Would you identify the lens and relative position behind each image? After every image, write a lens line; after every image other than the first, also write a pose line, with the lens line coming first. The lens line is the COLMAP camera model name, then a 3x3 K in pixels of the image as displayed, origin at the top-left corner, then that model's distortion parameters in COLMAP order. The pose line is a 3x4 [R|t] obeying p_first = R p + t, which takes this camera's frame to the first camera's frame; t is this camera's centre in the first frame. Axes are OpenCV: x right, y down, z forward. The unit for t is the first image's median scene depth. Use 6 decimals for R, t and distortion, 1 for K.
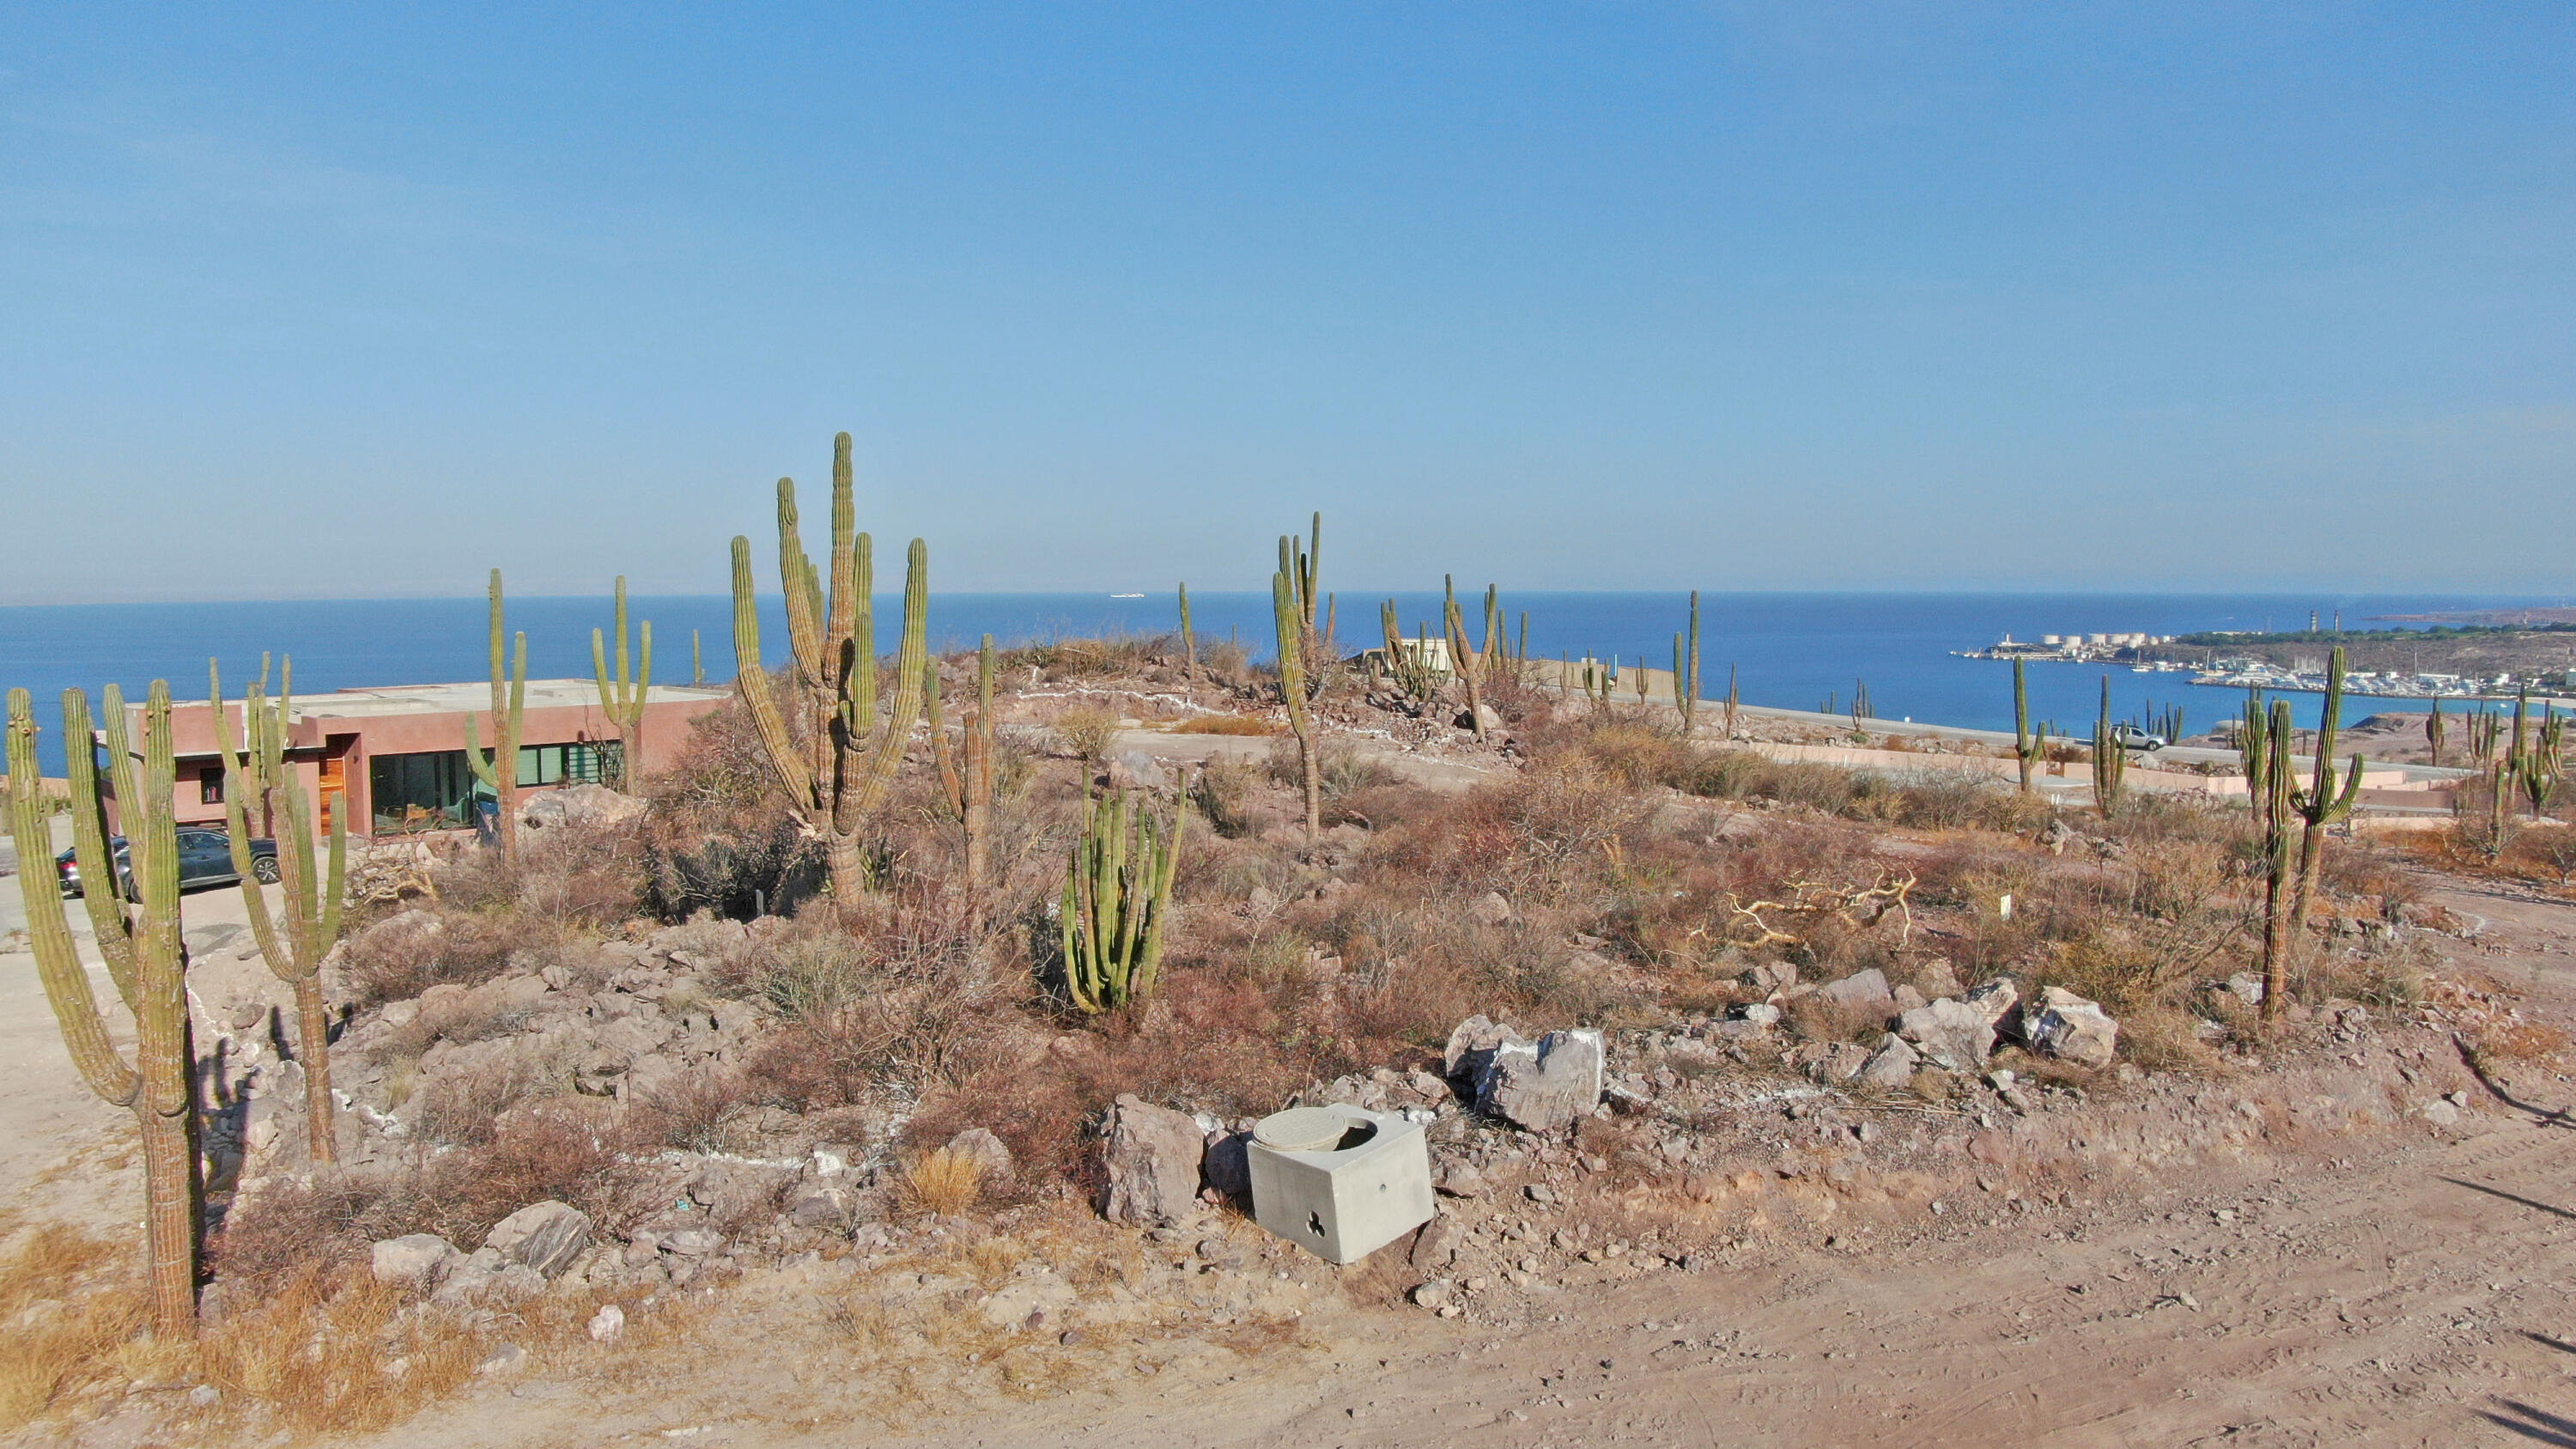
lens RADIAL K [[1832.4, 0, 1290.0], [0, 1832.4, 732.9], [0, 0, 1]] dist [-0.024388, 0.006534]
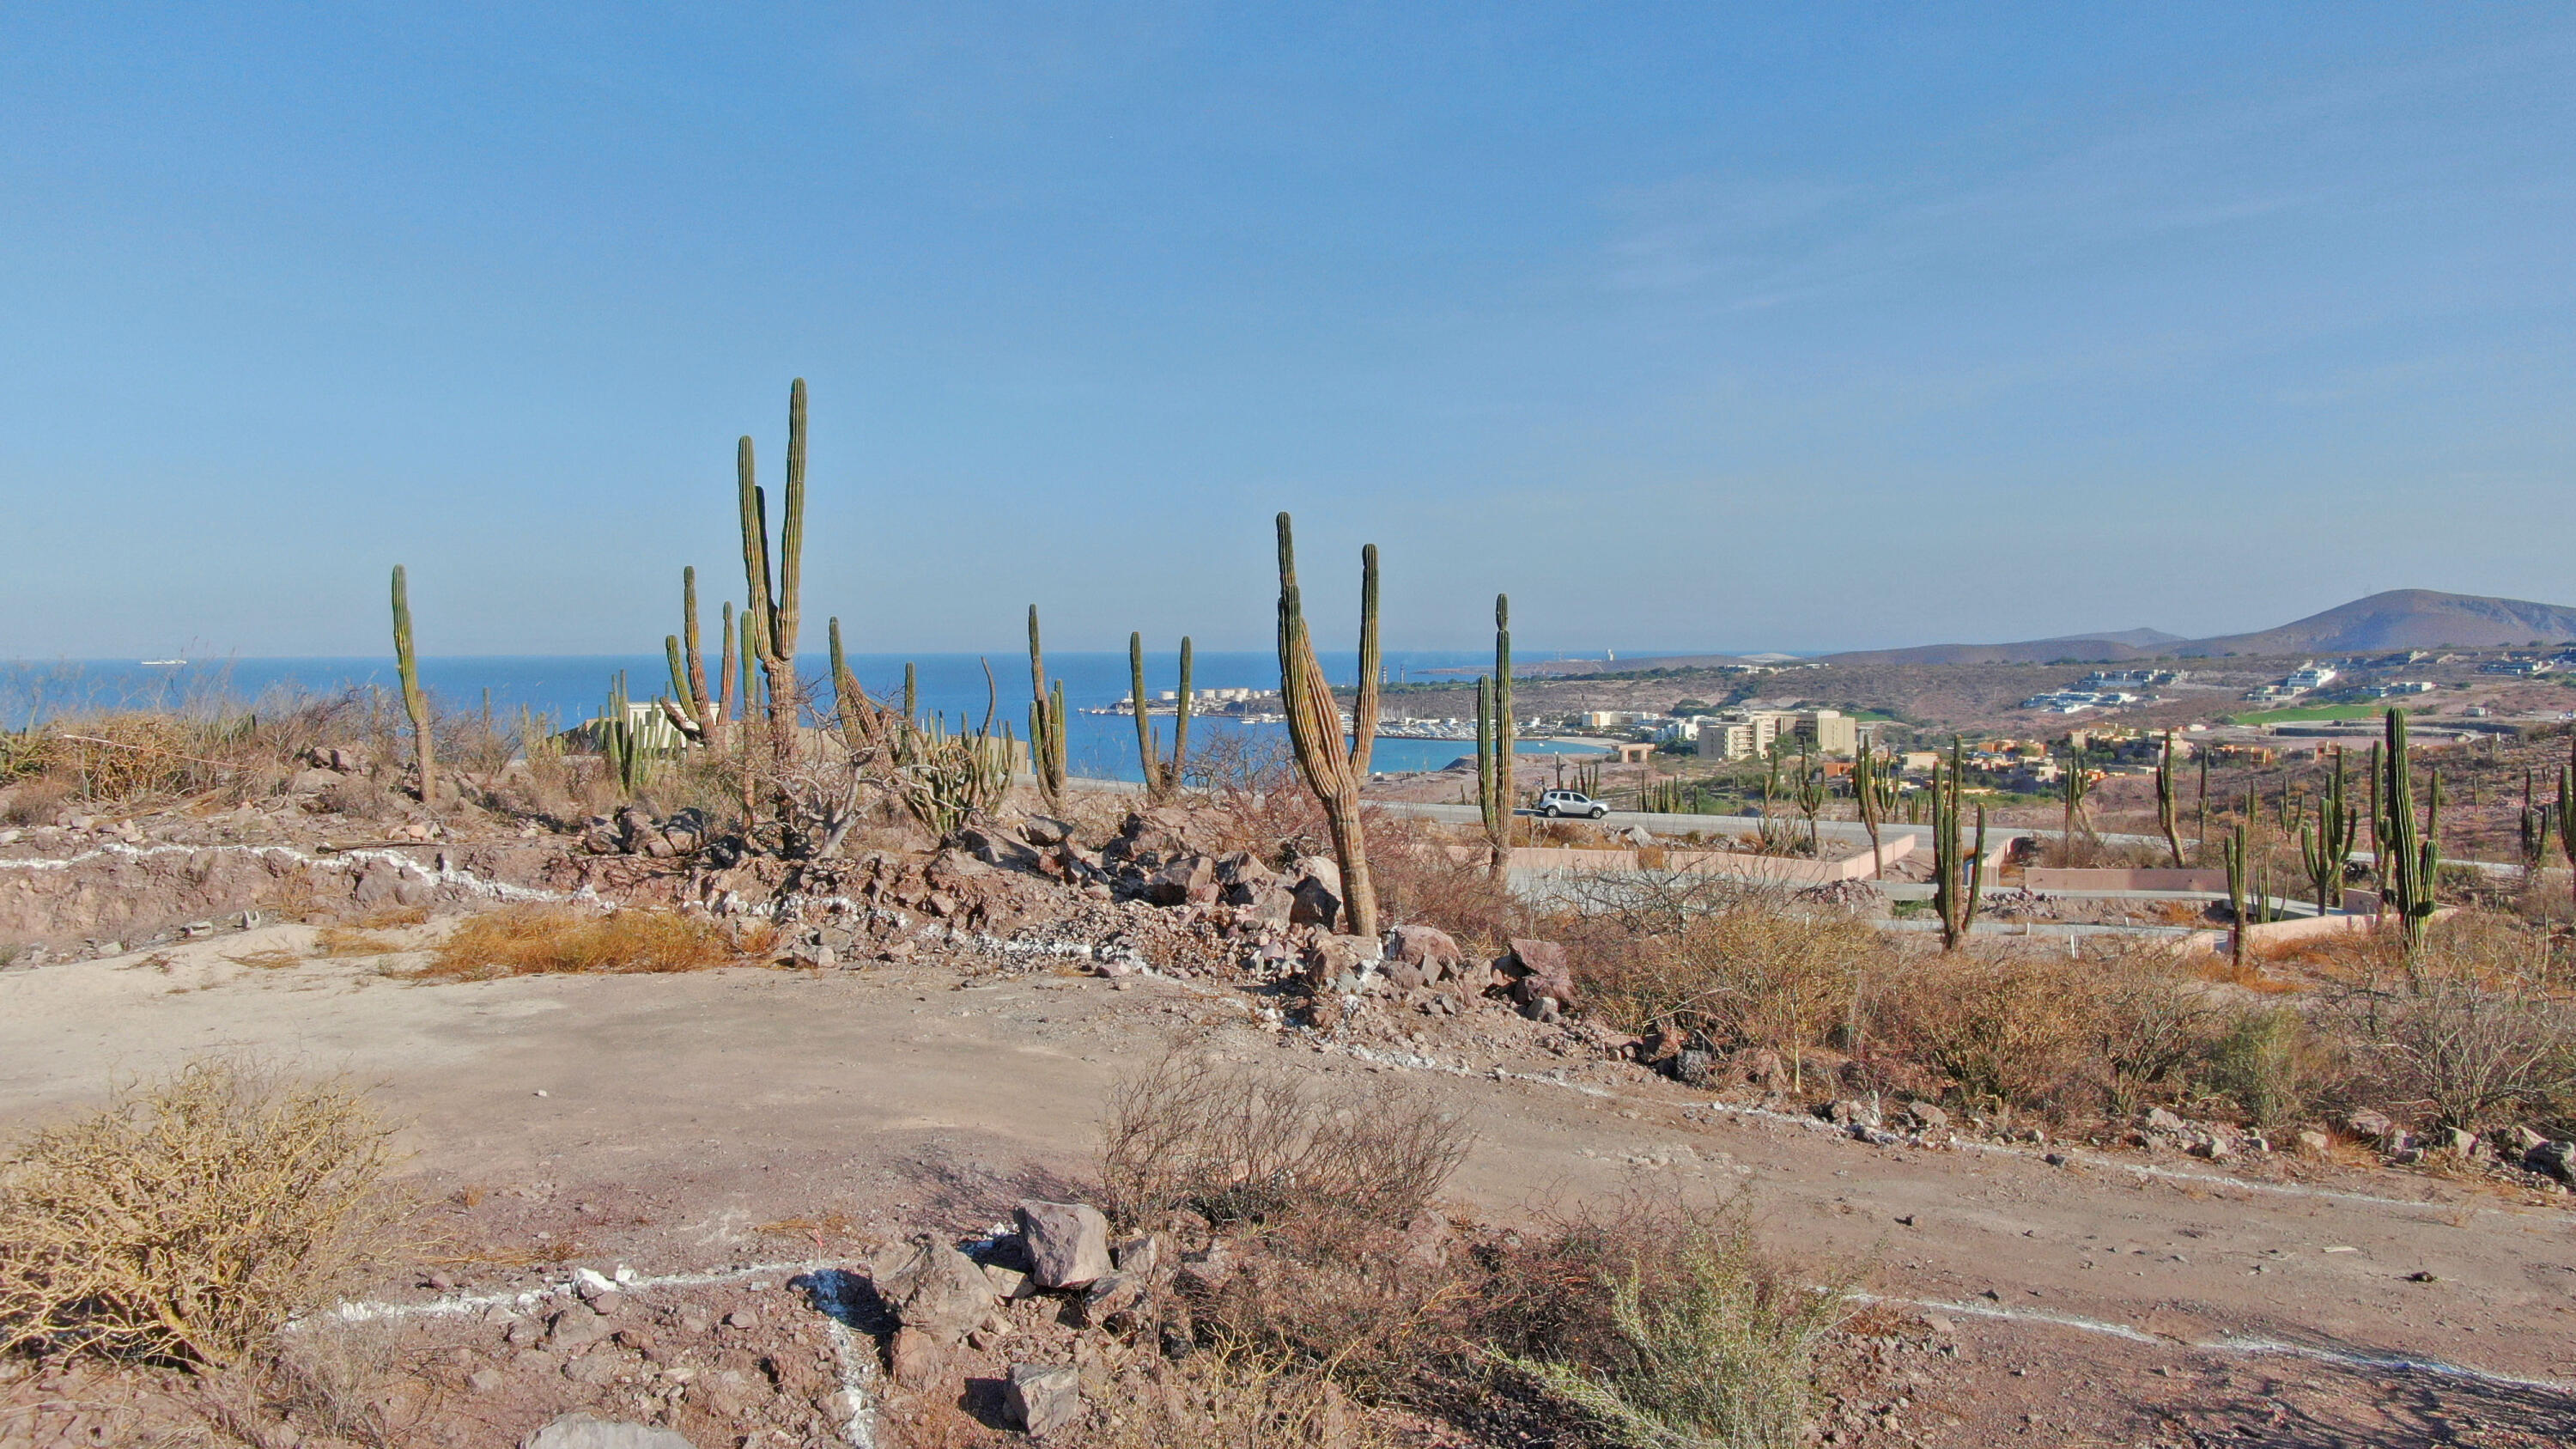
lens RADIAL K [[1832.4, 0, 1281.6], [0, 1832.4, 726.7], [0, 0, 1]] dist [-0.024388, 0.006534]
pose [[0.894408, -0.023557, 0.446631, -0.087032], [0.040041, 0.998819, -0.027504, -0.036922], [-0.445456, 0.042484, 0.894295, 0.734809]]
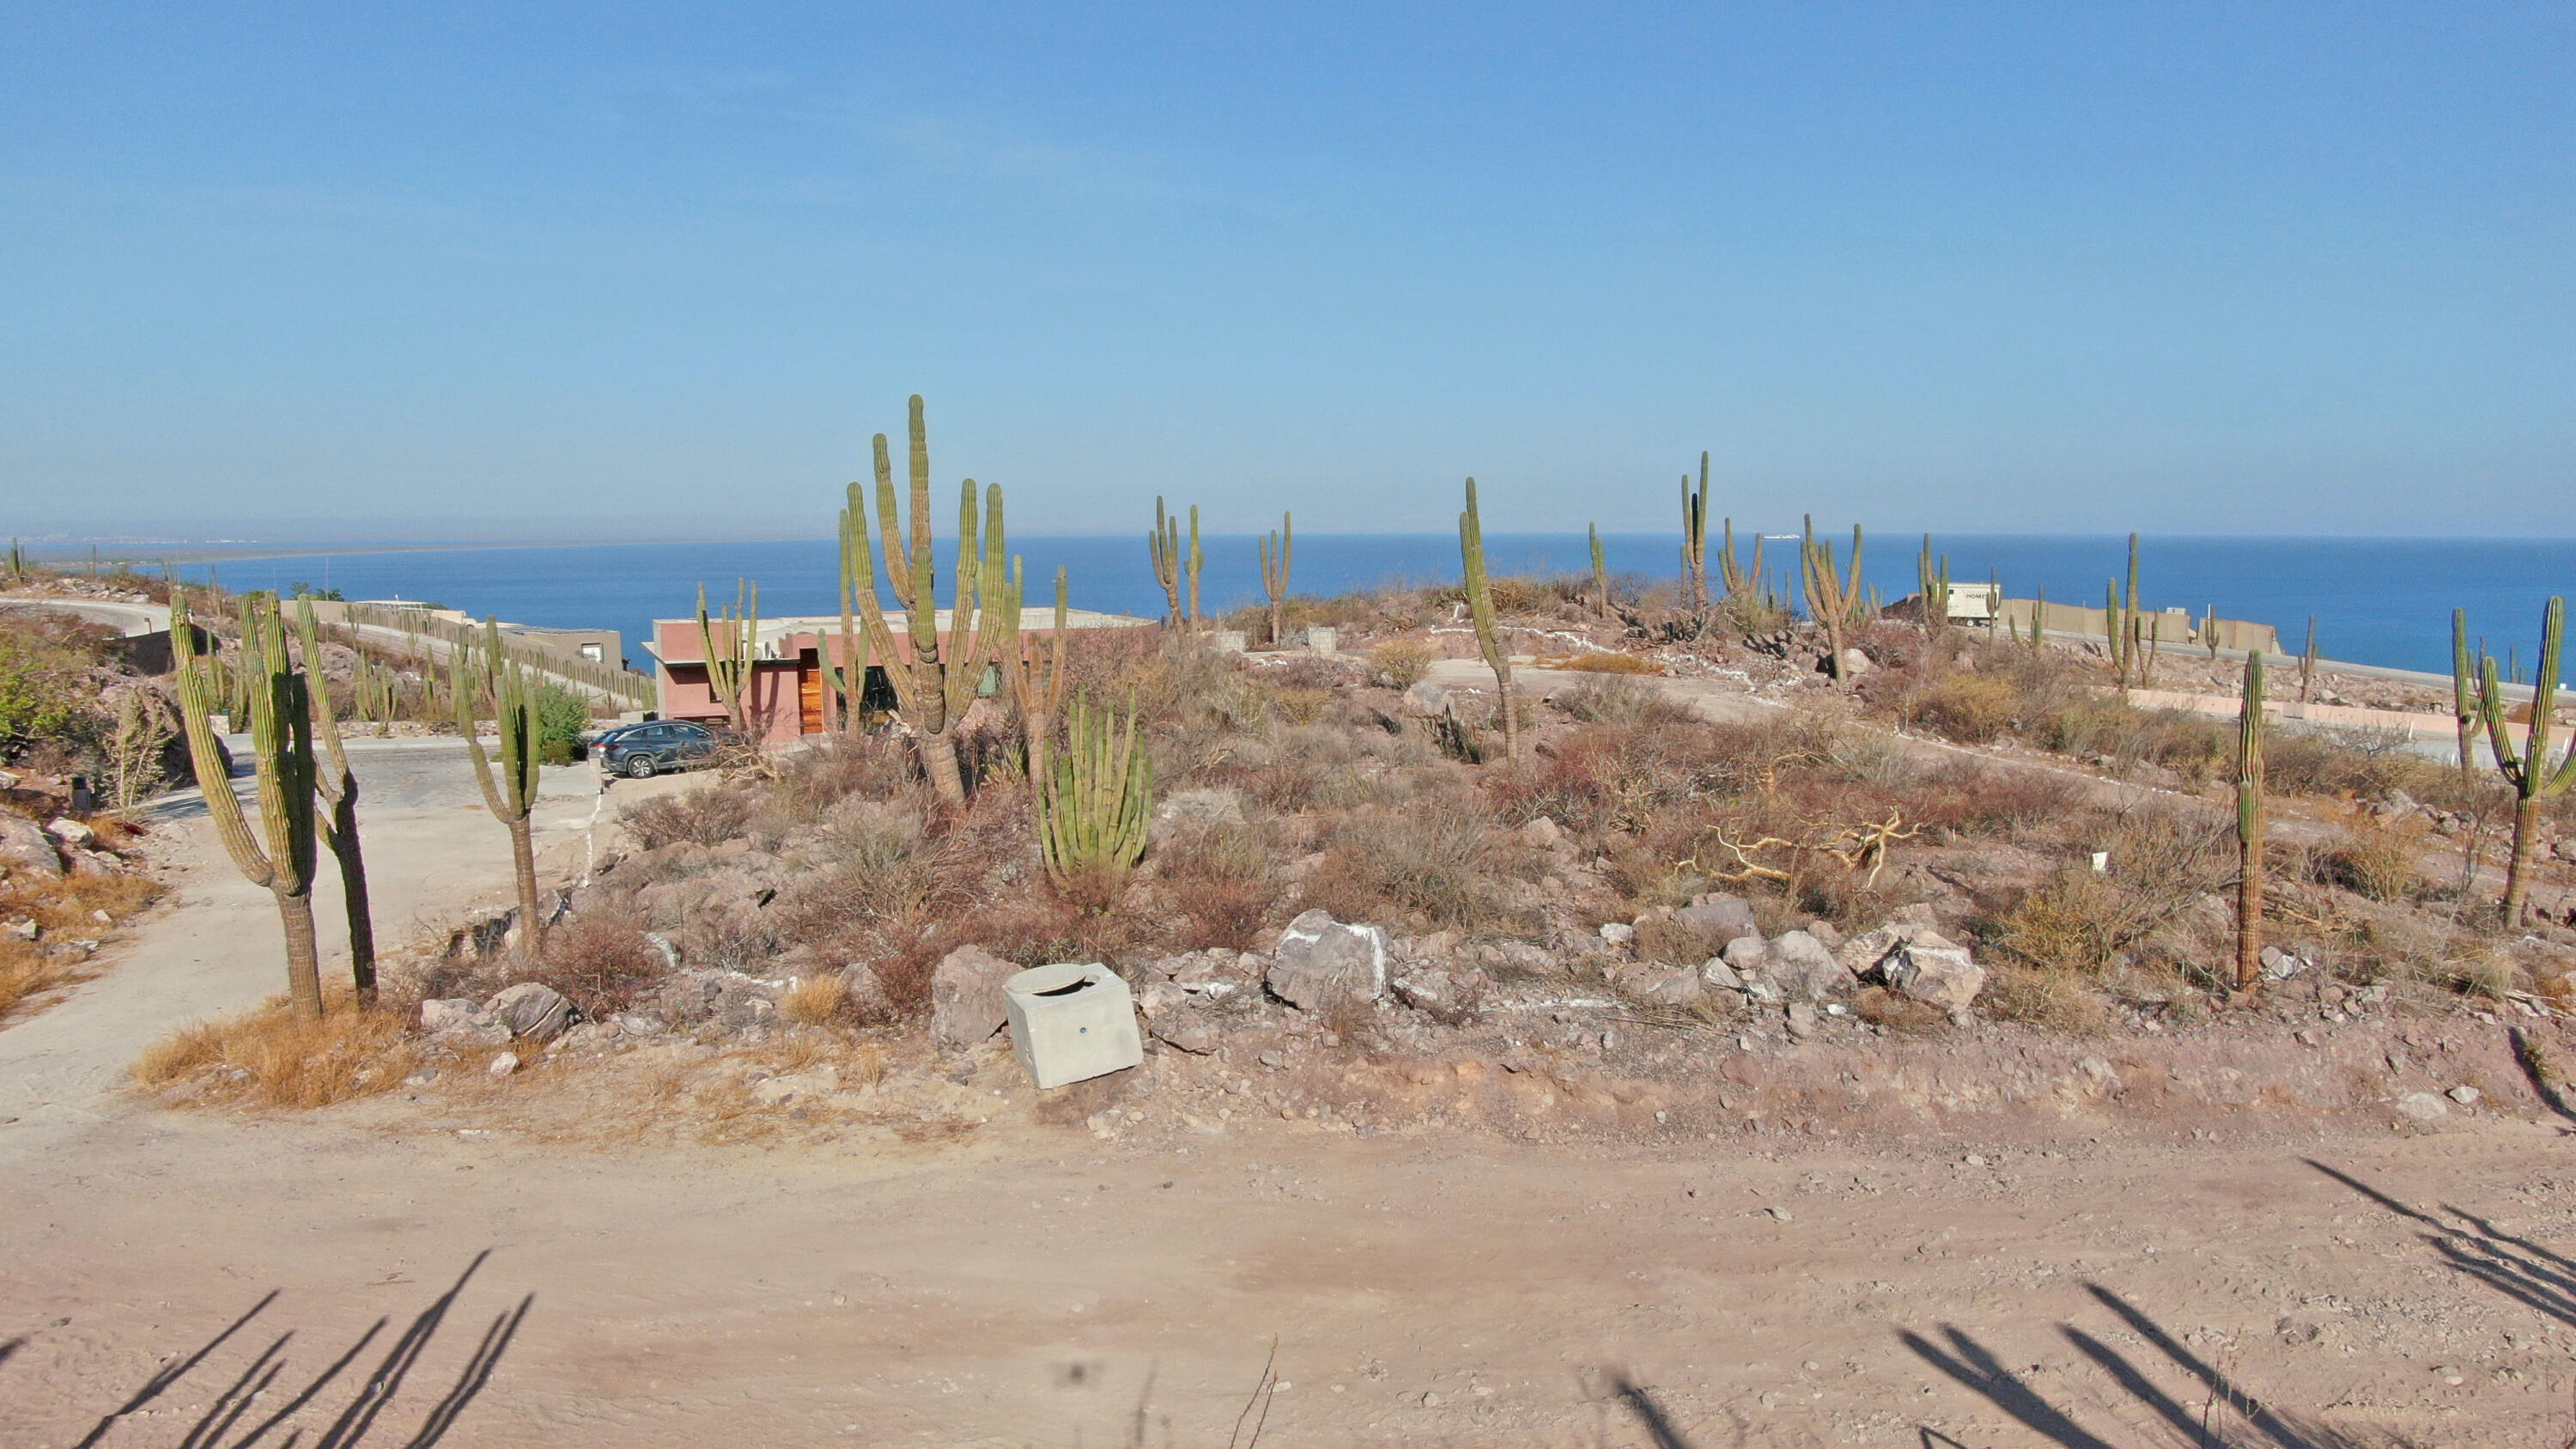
lens RADIAL K [[1832.4, 0, 1280.8], [0, 1832.4, 739.7], [0, 0, 1]] dist [-0.024388, 0.006534]
pose [[0.938298, 0.041615, -0.343315, 0.175759], [-0.029271, 0.998728, 0.041064, 0.002123], [0.344587, -0.028481, 0.938322, -0.021161]]
